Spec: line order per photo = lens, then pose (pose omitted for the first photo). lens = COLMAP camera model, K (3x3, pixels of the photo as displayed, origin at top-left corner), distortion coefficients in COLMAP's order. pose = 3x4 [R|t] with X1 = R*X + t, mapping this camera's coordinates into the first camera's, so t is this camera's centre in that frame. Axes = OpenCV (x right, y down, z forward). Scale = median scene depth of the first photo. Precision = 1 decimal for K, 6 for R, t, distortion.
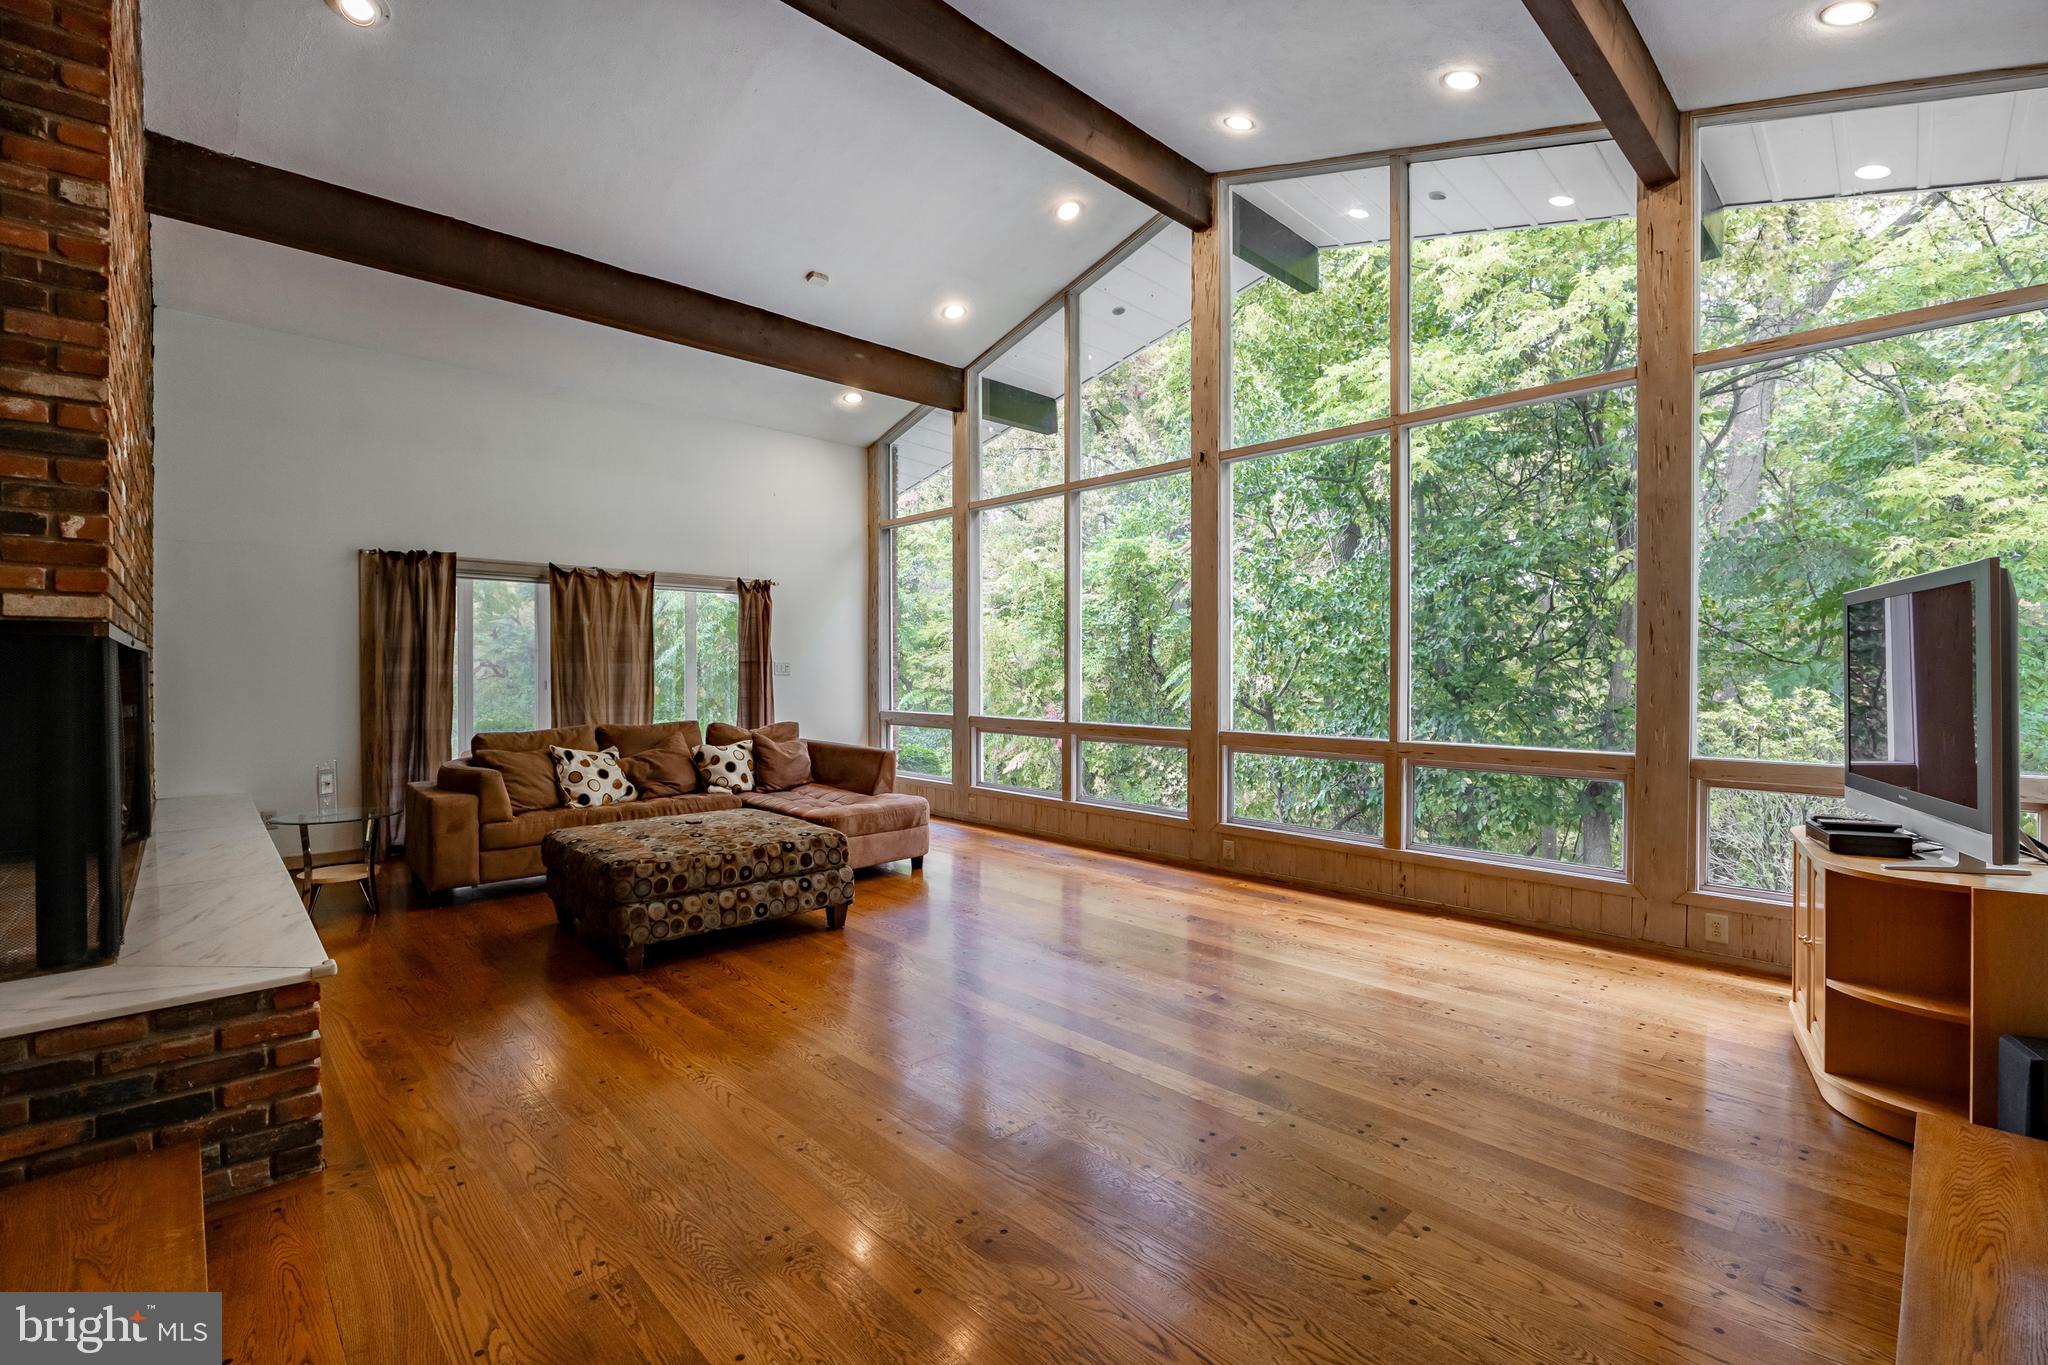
lens RADIAL K [[887.8, 0, 1019.9], [0, 887.8, 676.2], [0, 0, 1]] dist [-0.015124, -0.000613]
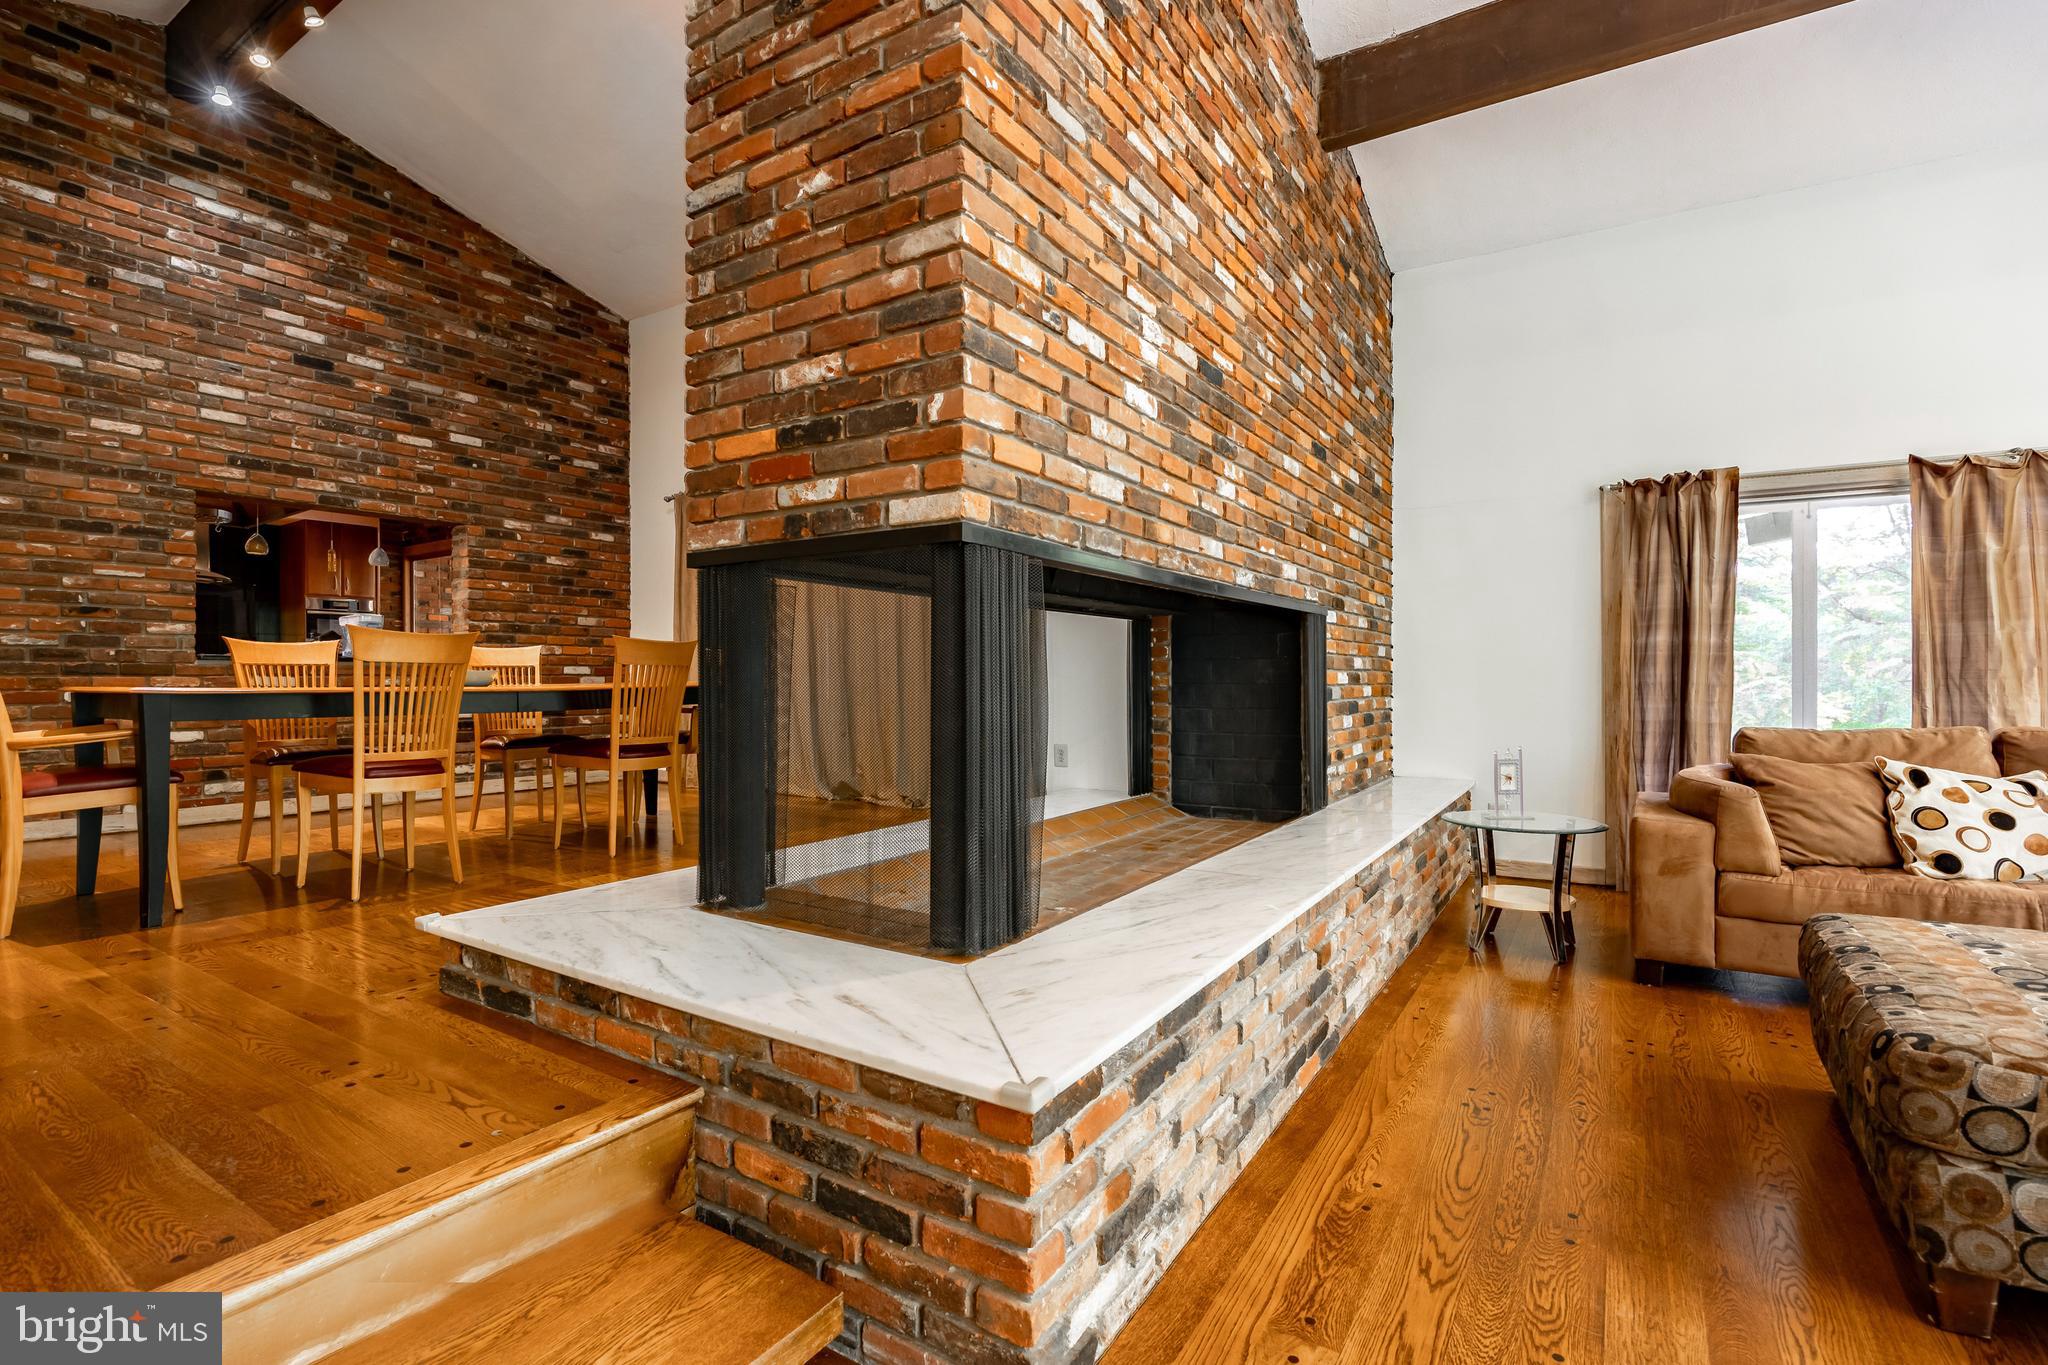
lens RADIAL K [[887.8, 0, 1014.1], [0, 887.8, 682.6], [0, 0, 1]] dist [-0.015124, -0.000613]
pose [[0.214369, 0.002658, -0.976749, -0.102955], [-0.001831, 0.999996, 0.002319, 0.030874], [0.976751, 0.001291, 0.214373, 0.341417]]
